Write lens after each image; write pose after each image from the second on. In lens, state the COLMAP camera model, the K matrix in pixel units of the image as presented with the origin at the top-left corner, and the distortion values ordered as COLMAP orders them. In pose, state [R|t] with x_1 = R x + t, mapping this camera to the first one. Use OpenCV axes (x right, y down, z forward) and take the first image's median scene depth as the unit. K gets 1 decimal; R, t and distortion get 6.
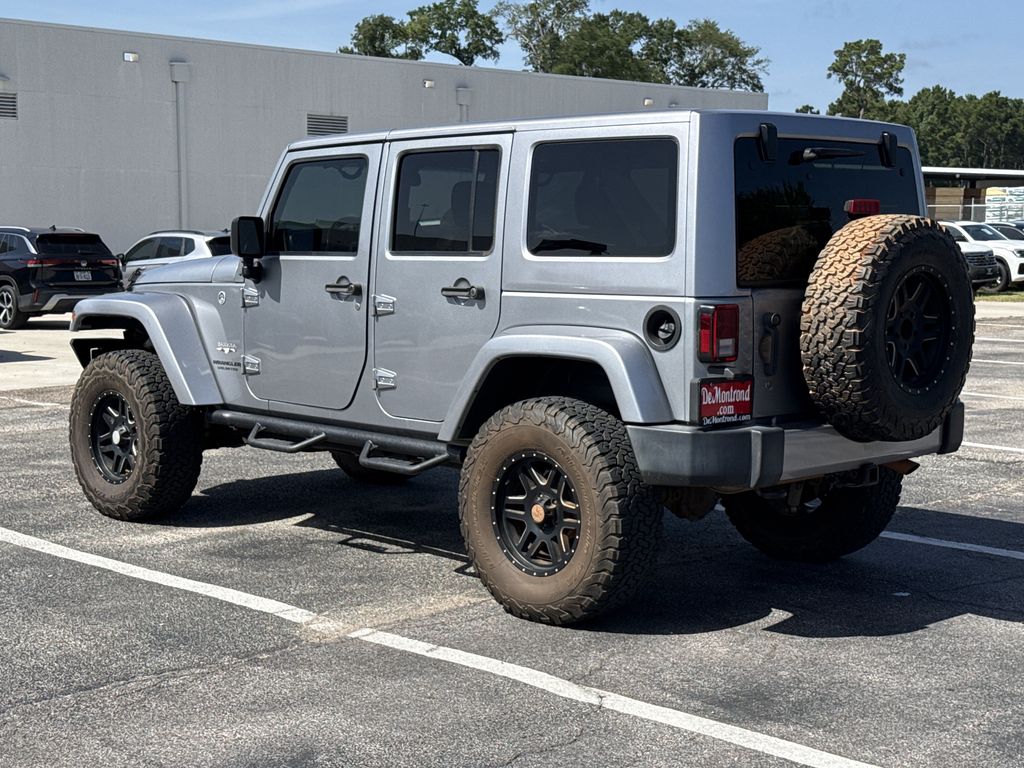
lens RADIAL K [[1598.5, 0, 513.4], [0, 1598.5, 334.9], [0, 0, 1]] dist [0.077541, -0.103890]
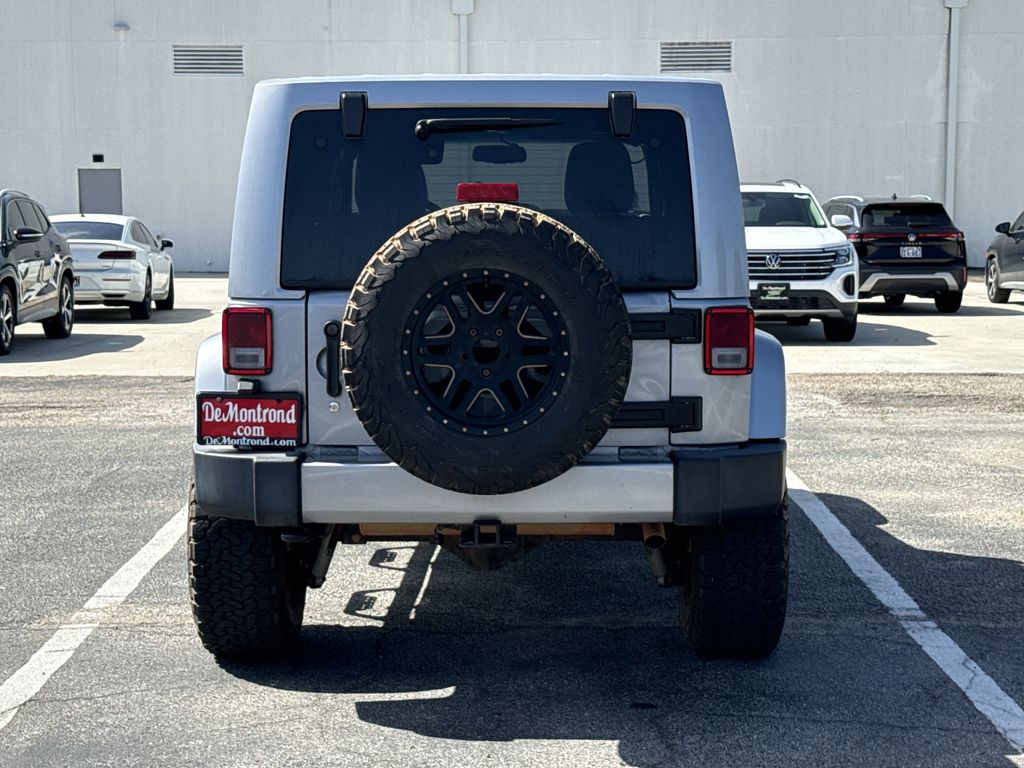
lens RADIAL K [[1836.8, 0, 512.0], [0, 1836.8, 384.0], [0, 0, 1]] dist [0.165222, -0.073835]
pose [[0.705474, 0.074396, -0.704821, 0.866202], [-0.046960, 0.997197, 0.058253, -0.039284], [0.707179, -0.007998, 0.706990, 0.380991]]
